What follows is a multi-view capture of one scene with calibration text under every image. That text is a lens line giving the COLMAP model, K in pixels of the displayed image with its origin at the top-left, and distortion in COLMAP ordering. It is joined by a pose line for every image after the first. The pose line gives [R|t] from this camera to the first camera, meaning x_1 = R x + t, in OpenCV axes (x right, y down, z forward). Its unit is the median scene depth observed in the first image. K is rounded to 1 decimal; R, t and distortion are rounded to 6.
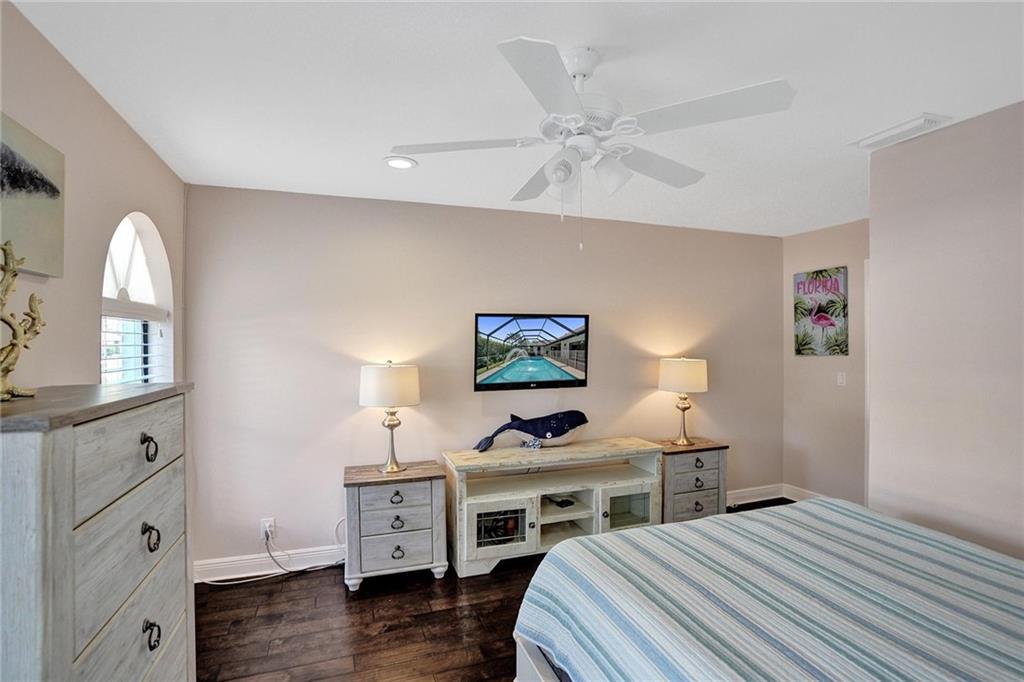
lens RADIAL K [[485.7, 0, 510.9], [0, 485.7, 345.4], [0, 0, 1]] dist [-0.067188, 0.024519]
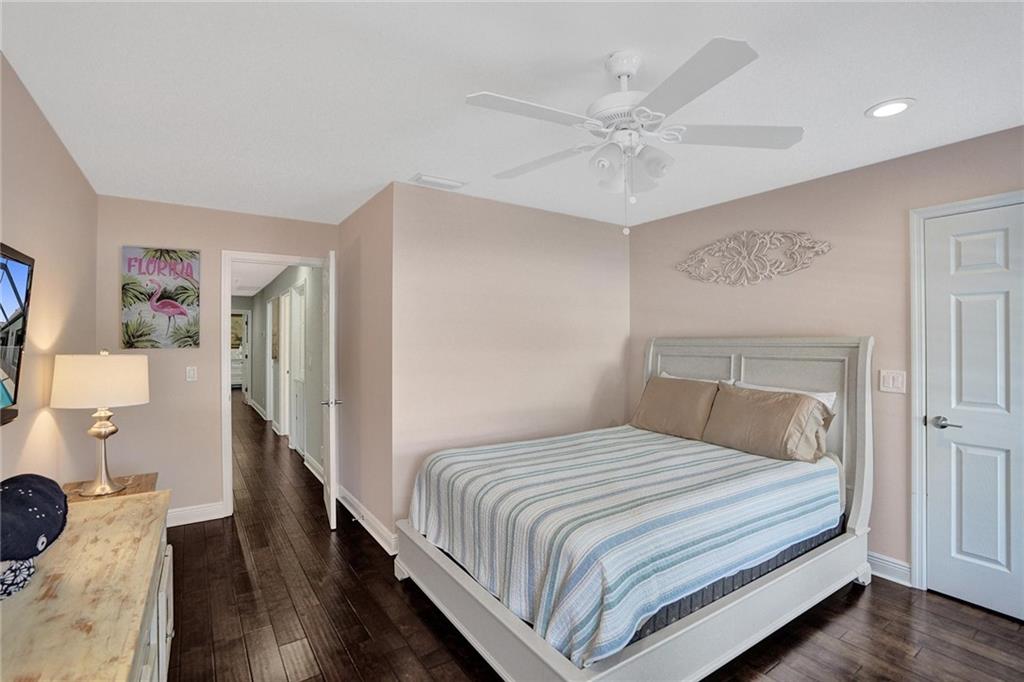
lens RADIAL K [[485.7, 0, 510.9], [0, 485.7, 345.4], [0, 0, 1]] dist [-0.067188, 0.024519]
pose [[-0.257505, -0.001983, 0.966275, -0.338006], [0.009627, 0.999943, 0.004617, 0.017832], [-0.966229, 0.010491, -0.257471, 0.617837]]
